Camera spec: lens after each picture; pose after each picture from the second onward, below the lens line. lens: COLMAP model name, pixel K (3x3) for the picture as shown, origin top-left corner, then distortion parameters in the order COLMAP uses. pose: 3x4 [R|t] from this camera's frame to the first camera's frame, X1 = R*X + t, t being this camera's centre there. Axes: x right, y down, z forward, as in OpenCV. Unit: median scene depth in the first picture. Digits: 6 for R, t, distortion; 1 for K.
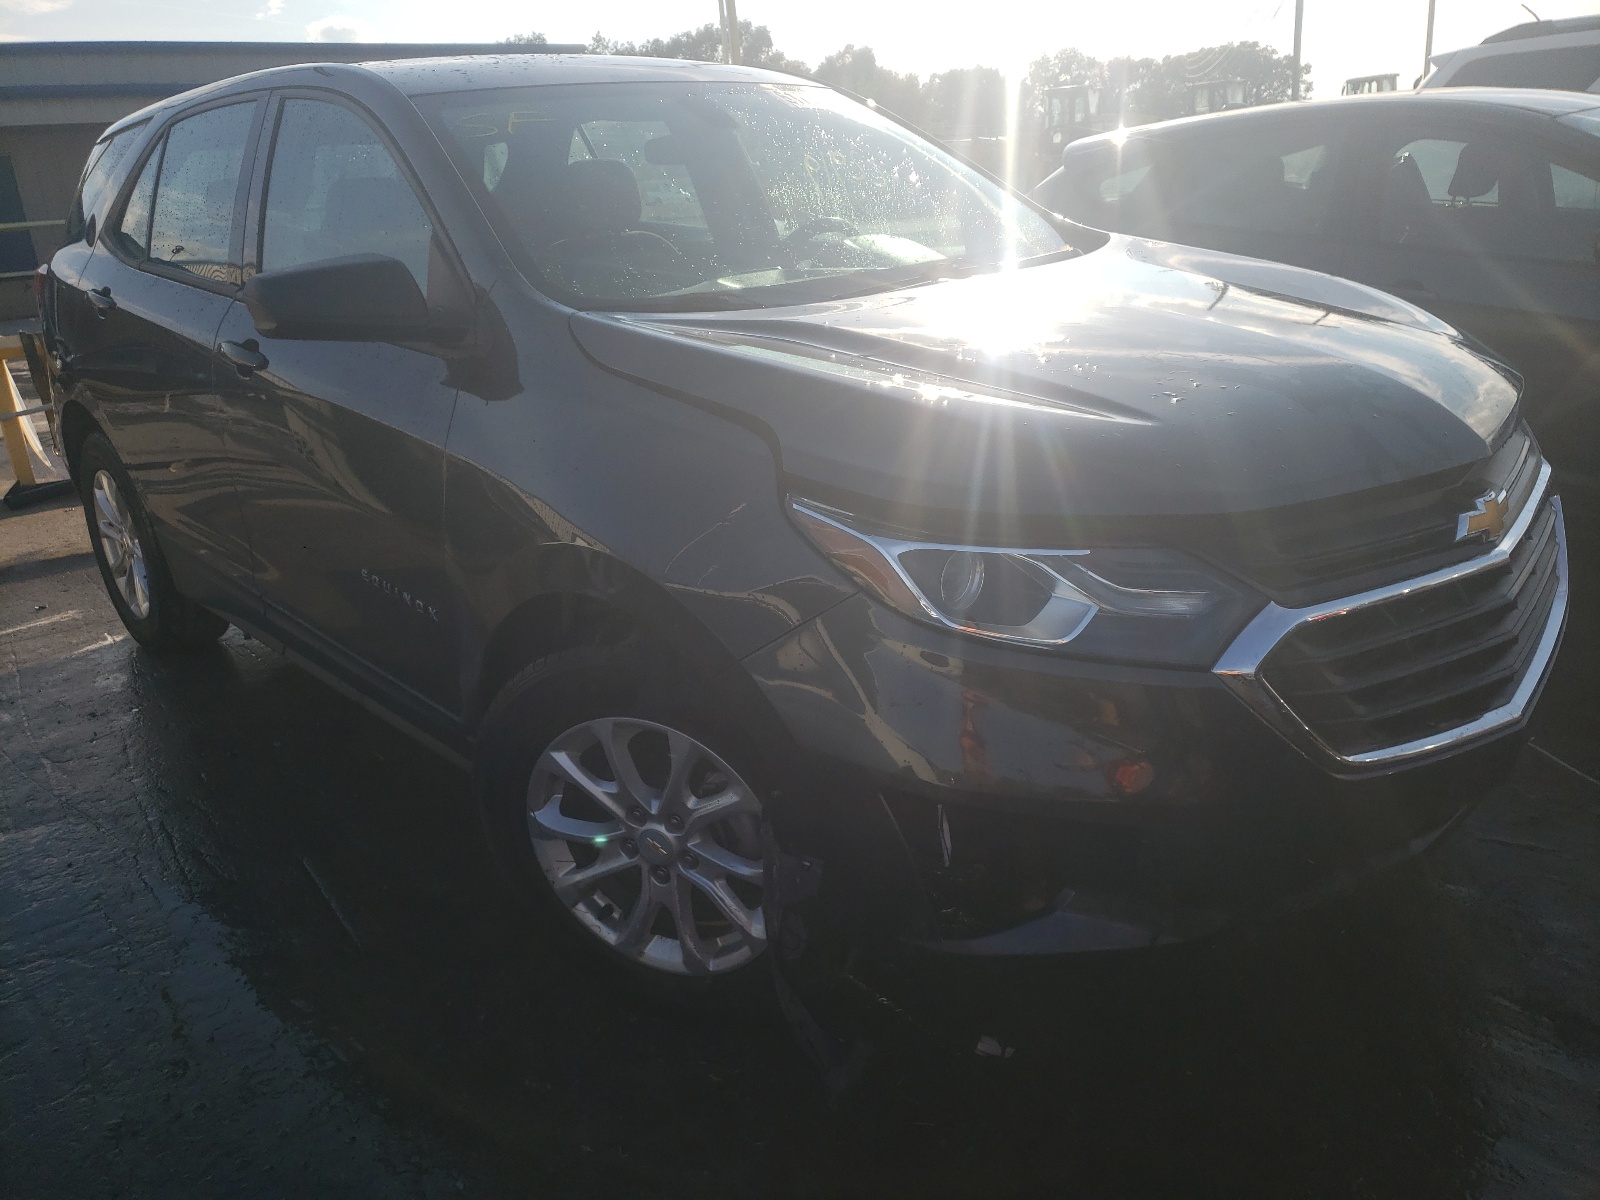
lens RADIAL K [[1178.4, 0, 797.2], [0, 1178.4, 562.8], [0, 0, 1]] dist [-0.003681, 0.010670]
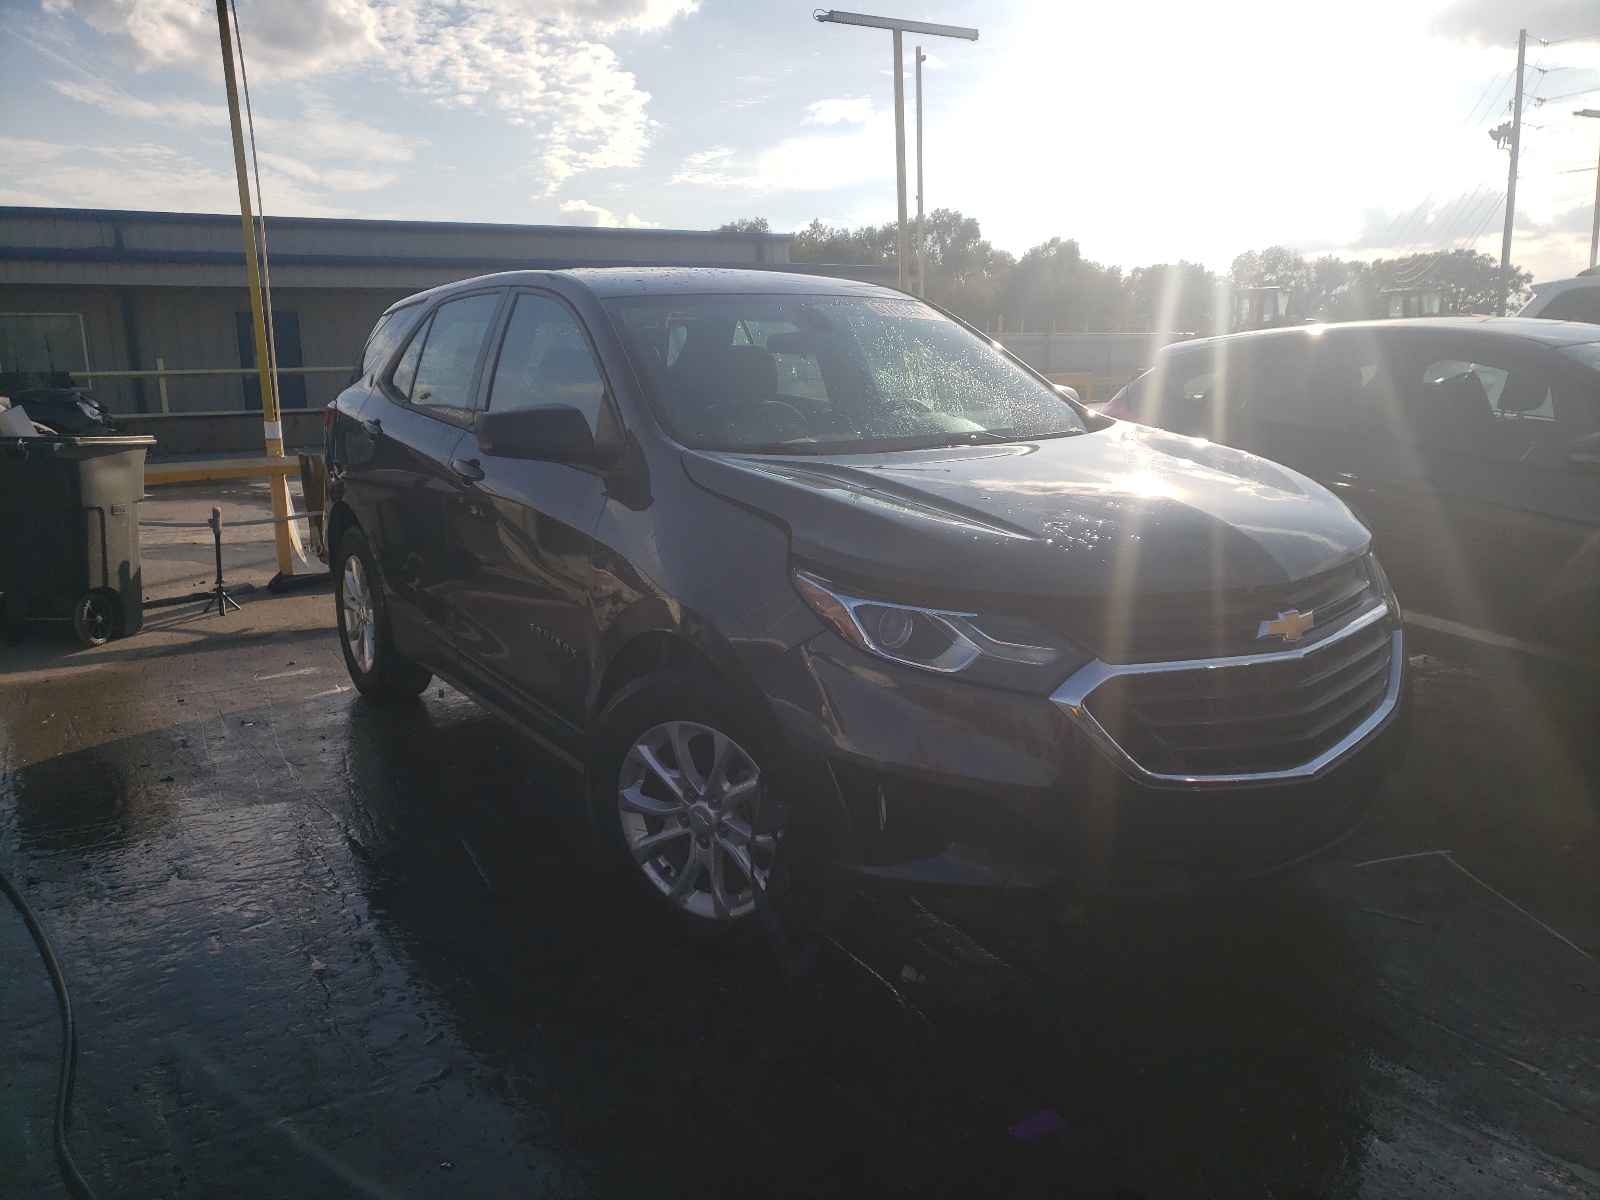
lens RADIAL K [[1178.4, 0, 797.2], [0, 1178.4, 562.8], [0, 0, 1]] dist [-0.003681, 0.010670]
pose [[0.985626, 0.074213, -0.151770, 0.176799], [-0.094950, 0.986381, -0.134304, 0.109622], [0.139736, 0.146784, 0.979249, -0.397323]]
